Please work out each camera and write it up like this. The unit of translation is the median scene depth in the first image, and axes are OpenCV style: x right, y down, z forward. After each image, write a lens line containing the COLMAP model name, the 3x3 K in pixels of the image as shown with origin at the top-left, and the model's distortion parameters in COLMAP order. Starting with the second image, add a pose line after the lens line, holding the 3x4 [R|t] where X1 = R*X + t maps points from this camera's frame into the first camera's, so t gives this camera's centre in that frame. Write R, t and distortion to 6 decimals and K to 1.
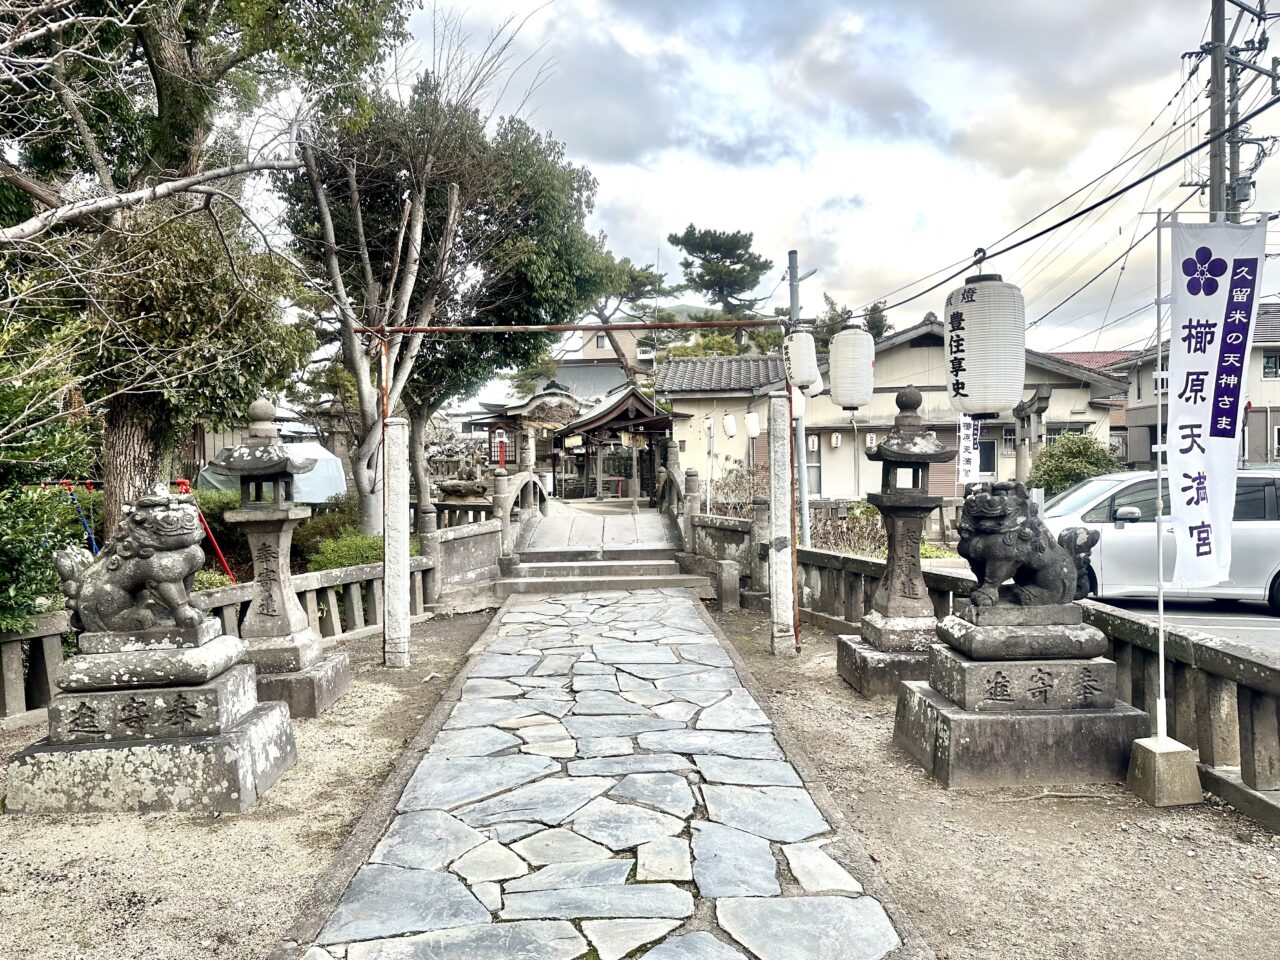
lens RADIAL K [[882.4, 0, 647.0], [0, 882.4, 472.3], [0, 0, 1]] dist [0.081224, -0.000179]
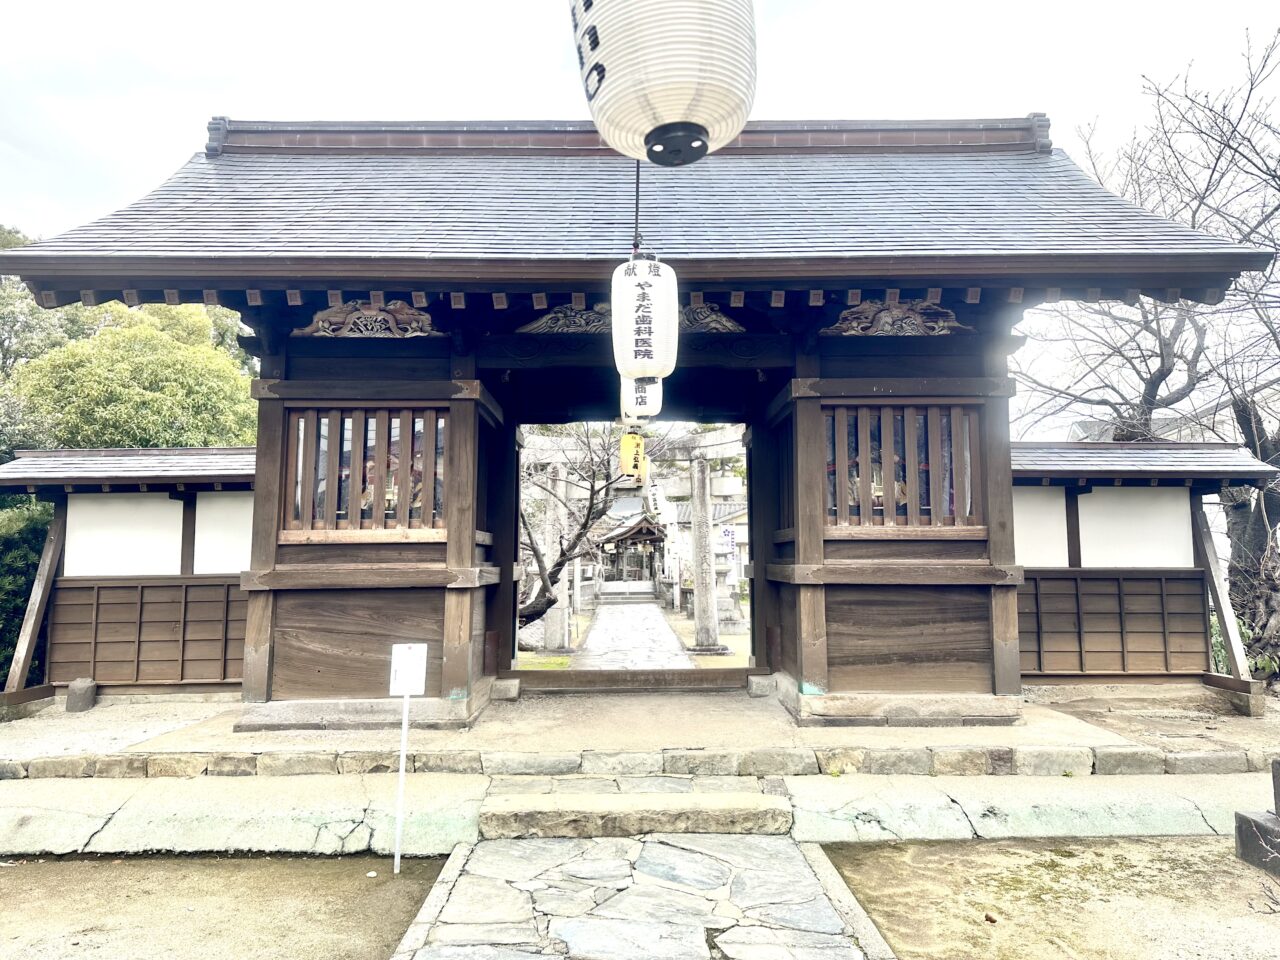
lens RADIAL K [[882.4, 0, 647.0], [0, 882.4, 472.3], [0, 0, 1]] dist [0.081224, -0.000179]
pose [[0.999717, 0.003710, -0.023513, 0.028895], [-0.006183, 0.994348, -0.105988, 0.002283], [0.022987, 0.106103, 0.994089, -0.739742]]
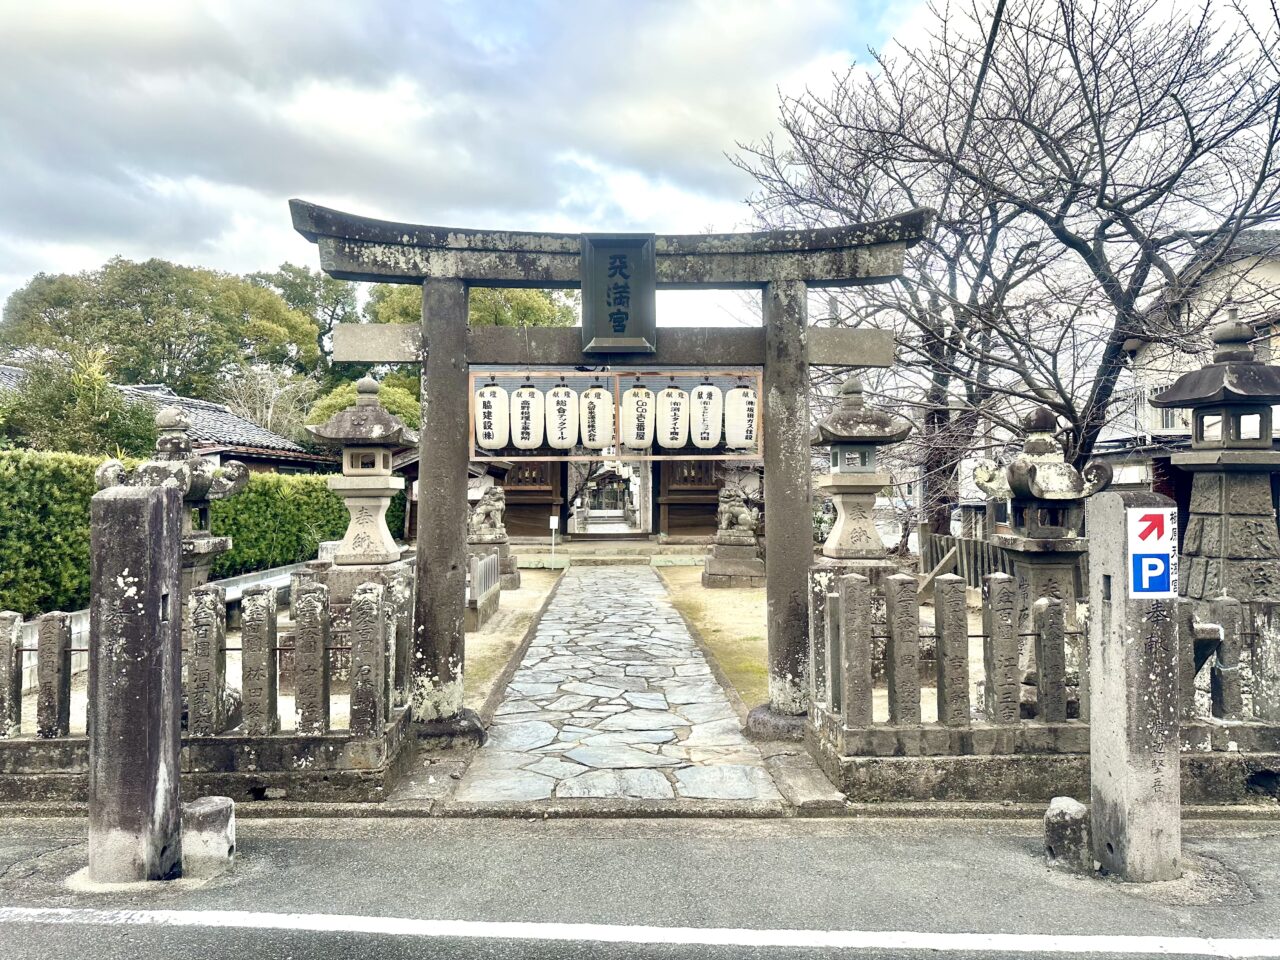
lens RADIAL K [[882.4, 0, 647.0], [0, 882.4, 472.3], [0, 0, 1]] dist [0.081224, -0.000179]
pose [[0.999957, 0.008983, 0.002266, 0.051128], [-0.008905, 0.999448, -0.032012, 0.004329], [-0.002552, 0.031990, 0.999485, -1.285592]]
